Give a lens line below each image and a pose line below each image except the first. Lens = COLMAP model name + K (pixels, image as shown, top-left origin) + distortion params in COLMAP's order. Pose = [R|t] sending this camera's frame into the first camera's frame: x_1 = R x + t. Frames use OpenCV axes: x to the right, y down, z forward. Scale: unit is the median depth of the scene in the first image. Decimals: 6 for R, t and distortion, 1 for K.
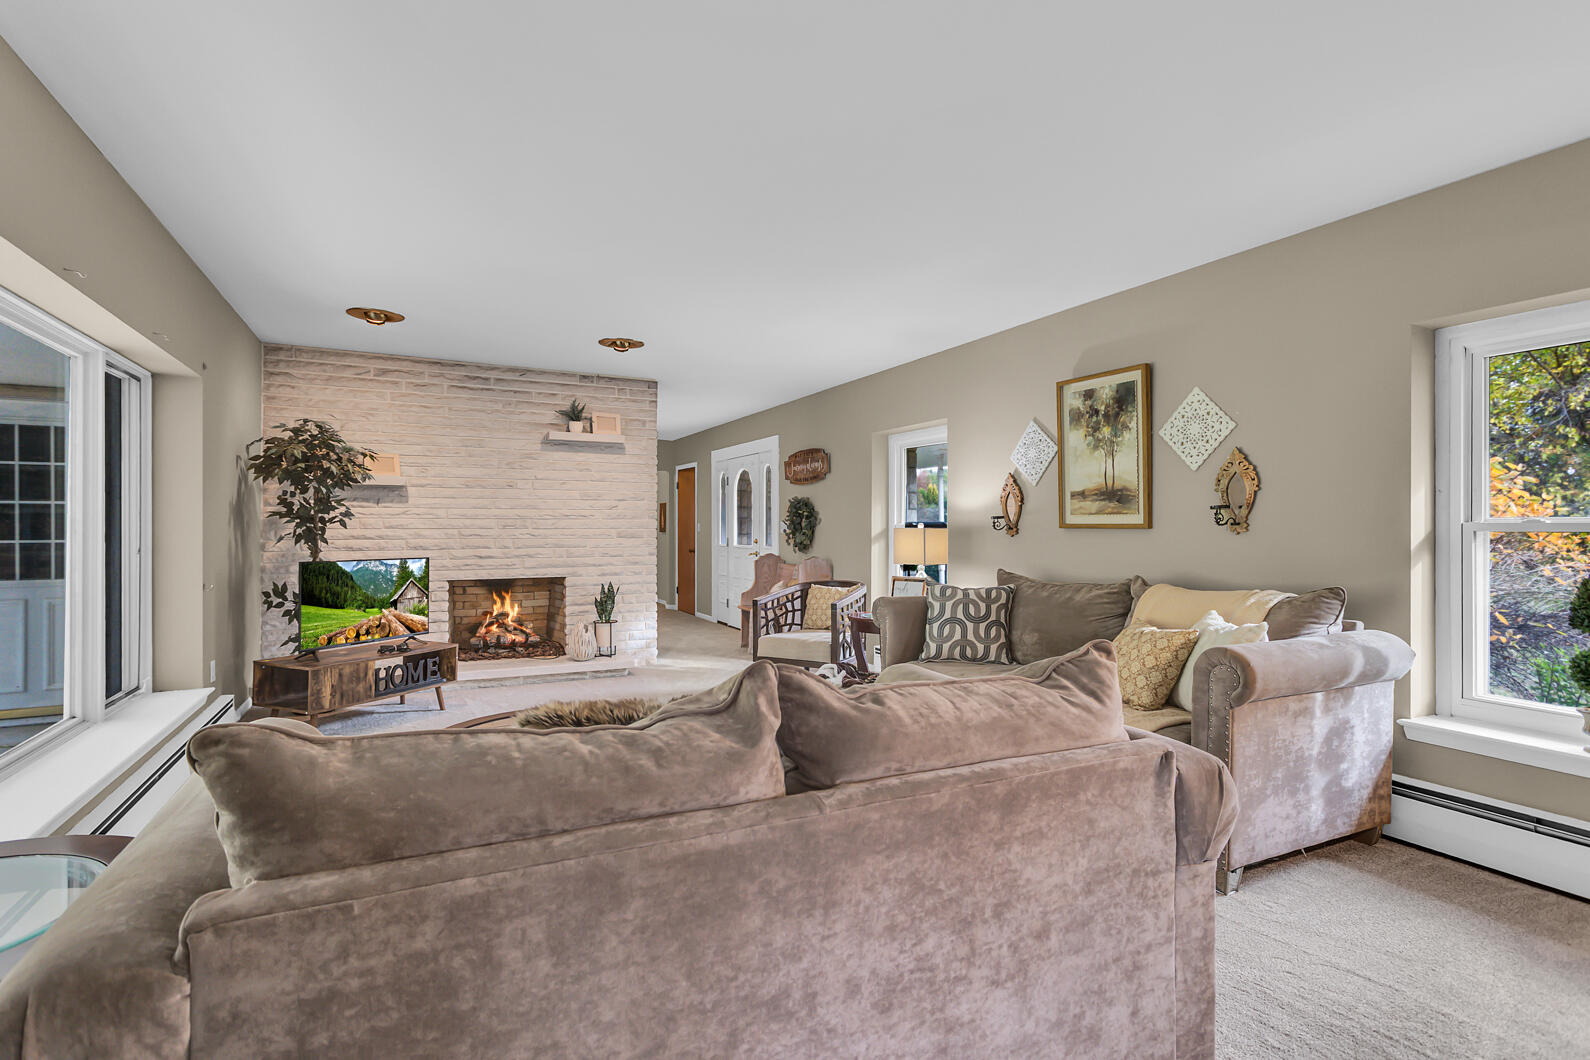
lens RADIAL K [[768.7, 0, 803.1], [0, 768.7, 525.7], [0, 0, 1]] dist [0.001125, 0.000506]
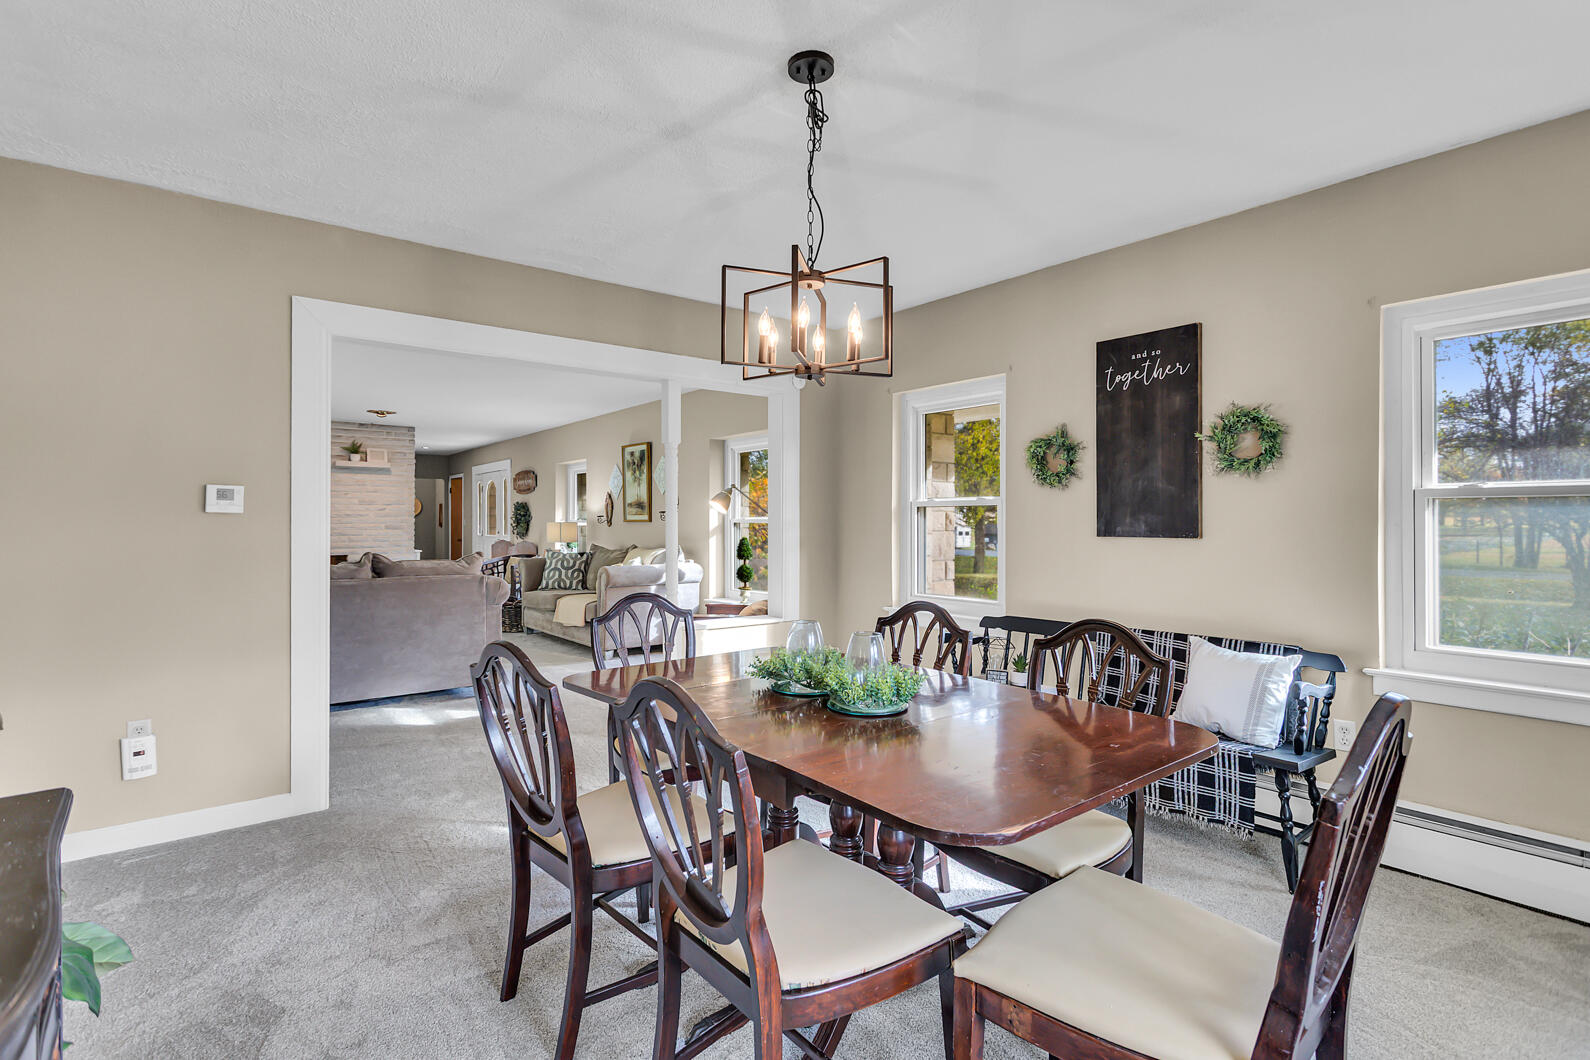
lens RADIAL K [[768.7, 0, 791.9], [0, 768.7, 518.6], [0, 0, 1]] dist [0.001125, 0.000506]
pose [[0.981421, -0.001423, 0.191864, 0.297776], [0.001866, 0.999996, -0.002132, -0.000250], [-0.191860, 0.002451, 0.981419, -0.759214]]
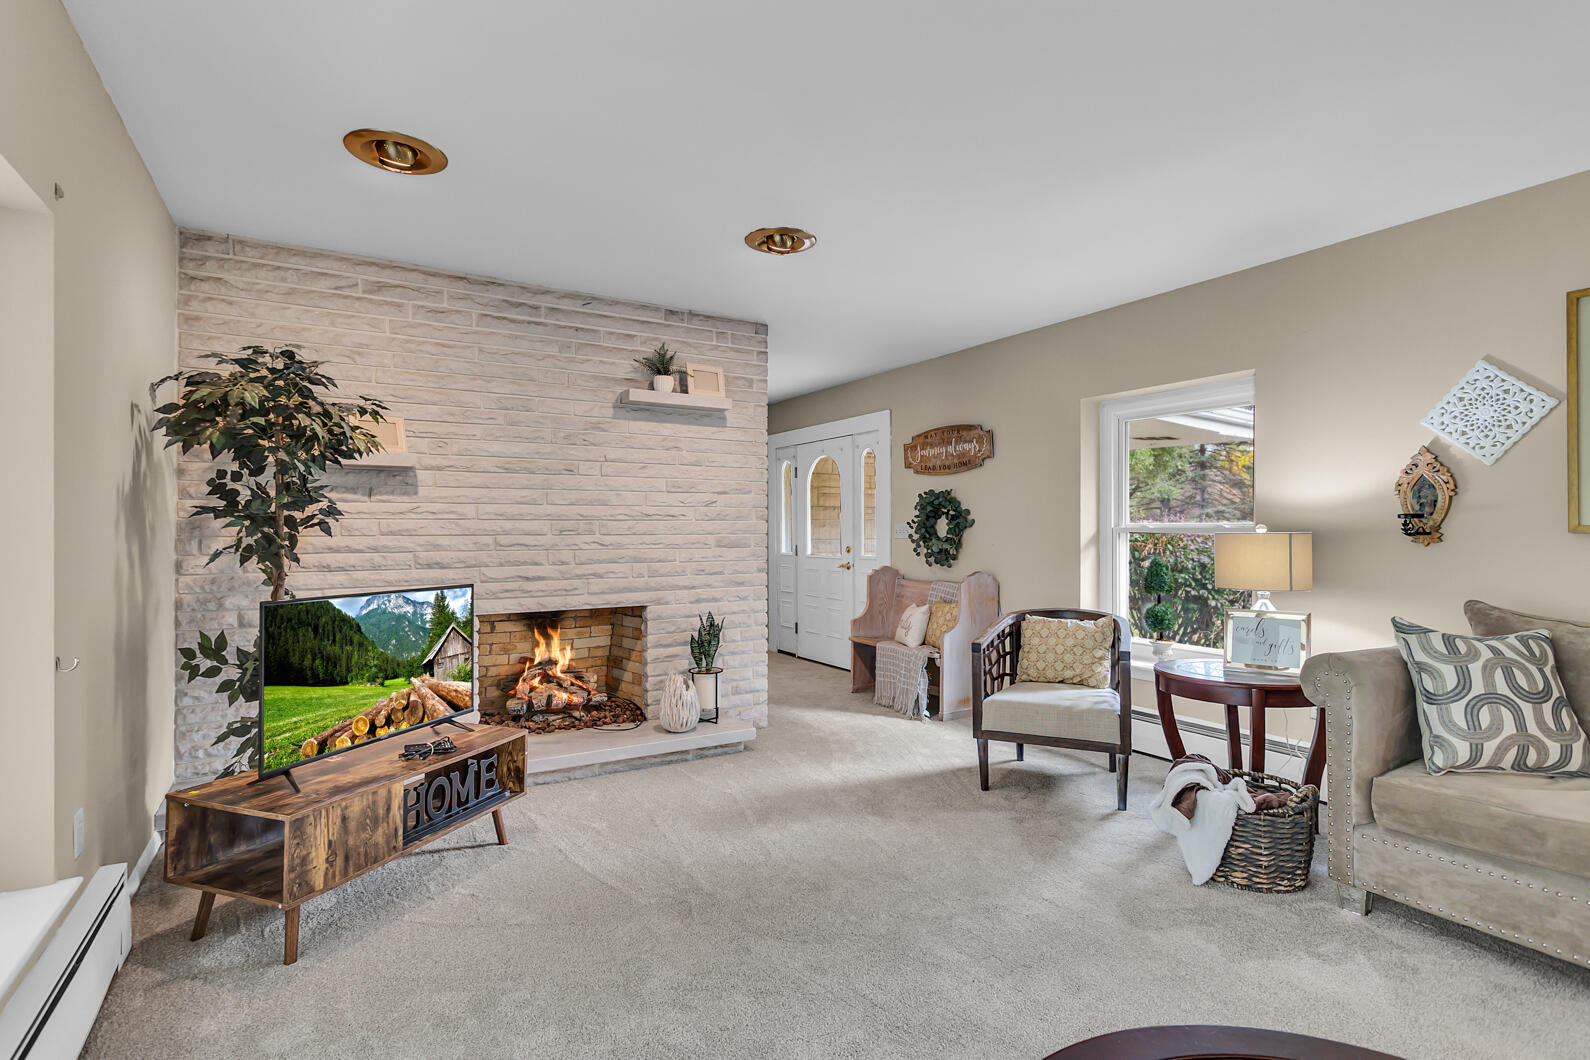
lens RADIAL K [[768.7, 0, 792.9], [0, 768.7, 527.4], [0, 0, 1]] dist [0.001125, 0.000506]
pose [[0.997176, -0.002200, 0.075067, -0.255225], [0.002341, 0.999996, -0.001793, -0.000931], [-0.075062, 0.001964, 0.997177, 0.346715]]
